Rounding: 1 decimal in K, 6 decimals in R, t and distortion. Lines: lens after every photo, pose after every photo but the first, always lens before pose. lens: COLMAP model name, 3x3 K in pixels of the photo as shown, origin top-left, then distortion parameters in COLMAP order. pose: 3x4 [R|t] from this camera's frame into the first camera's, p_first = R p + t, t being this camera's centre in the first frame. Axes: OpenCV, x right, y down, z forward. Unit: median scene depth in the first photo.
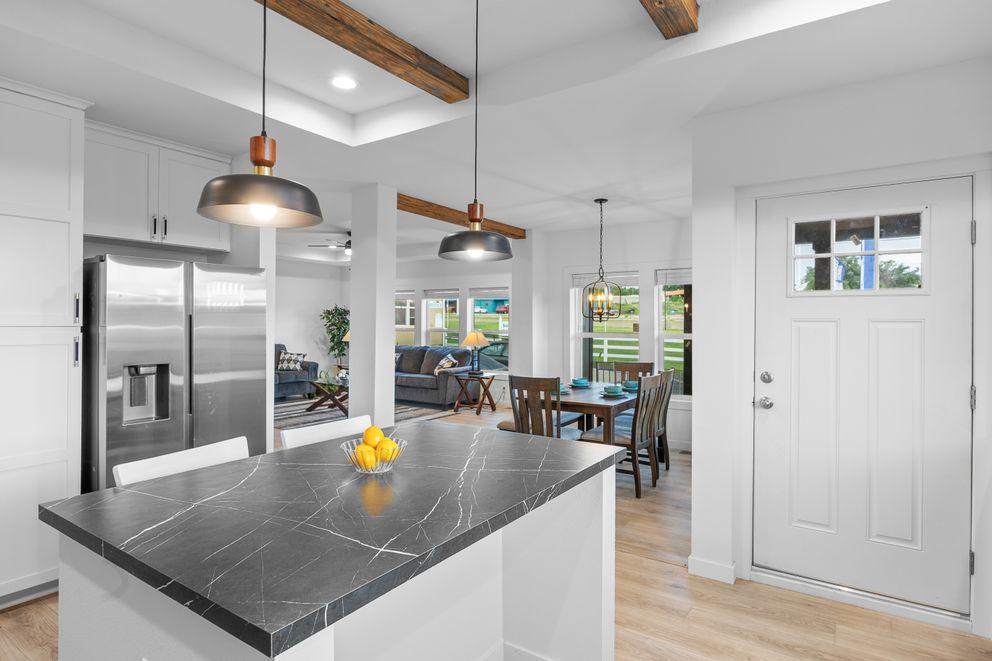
lens RADIAL K [[542.1, 0, 497.6], [0, 542.1, 325.3], [0, 0, 1]] dist [-0.001548, -0.002661]
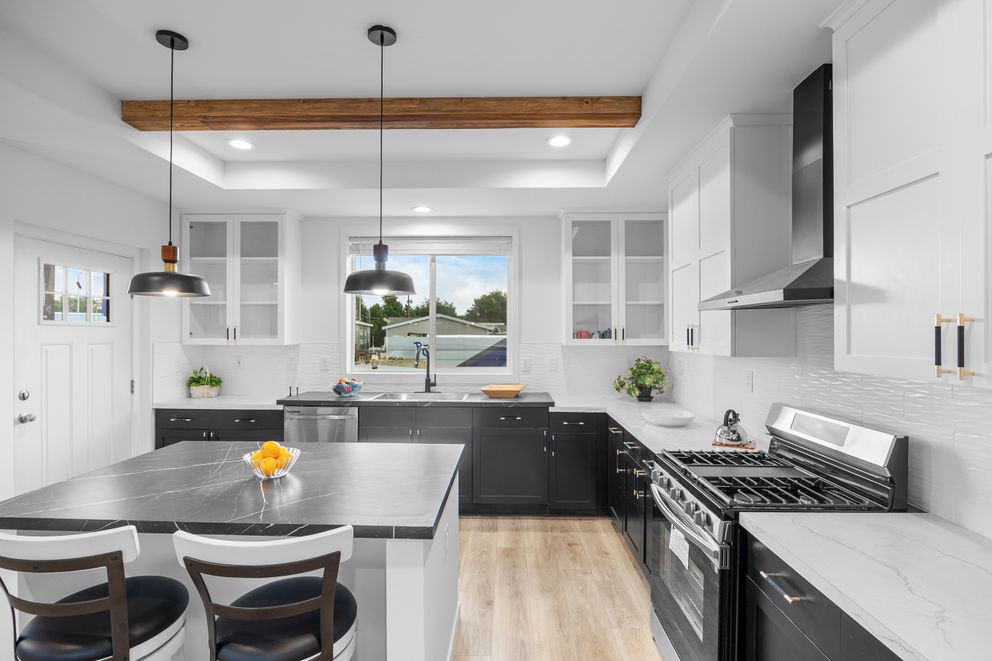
lens RADIAL K [[477.6, 0, 501.1], [0, 477.6, 335.7], [0, 0, 1]] dist [-0.012409, 0.000425]
pose [[-0.554477, -0.006973, 0.832170, -0.834489], [-0.002897, 0.999975, 0.006450, -0.036508], [-0.832194, 0.001166, -0.554484, 0.682896]]
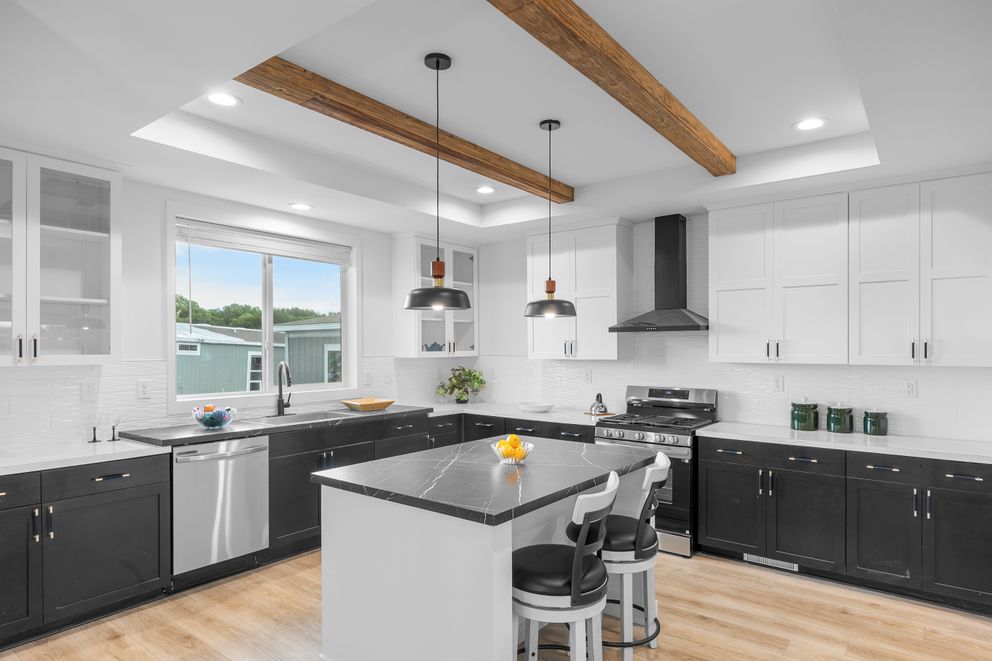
lens RADIAL K [[558.1, 0, 504.1], [0, 558.1, 346.1], [0, 0, 1]] dist [0.016479, 0.000520]
pose [[-0.998323, 0.001140, 0.057870, -0.172284], [0.000932, 0.999993, -0.003625, -0.029927], [-0.057874, -0.003565, -0.998318, 1.493802]]
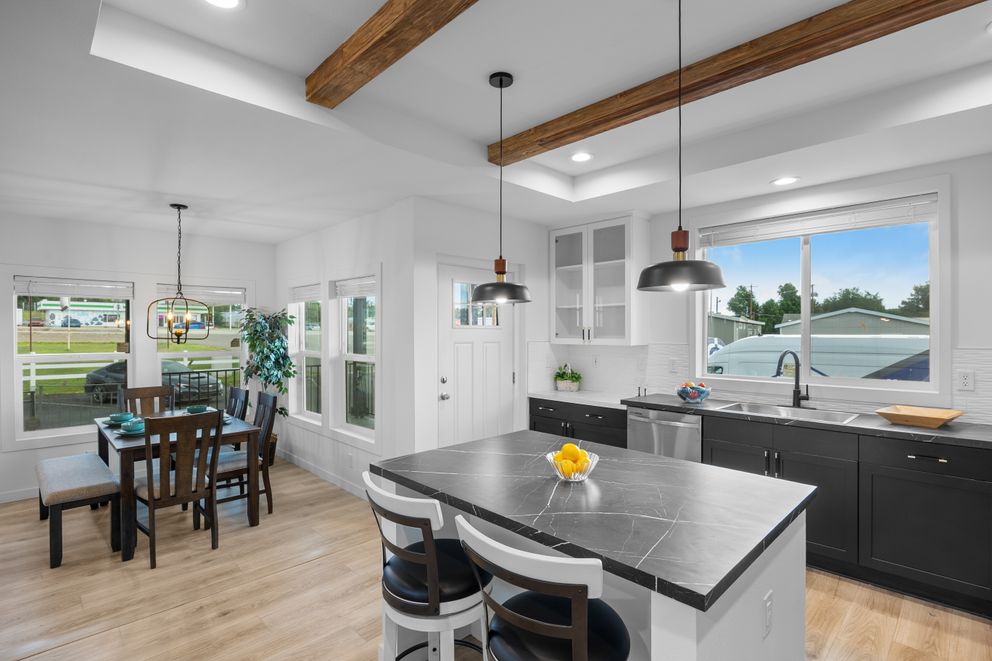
lens RADIAL K [[477.6, 0, 499.0], [0, 477.6, 333.4], [0, 0, 1]] dist [-0.012409, 0.000425]
pose [[0.188393, -0.004140, 0.982085, -0.779548], [0.002084, 0.999991, 0.003816, -0.040511], [-0.982092, 0.001327, 0.188400, 0.559586]]
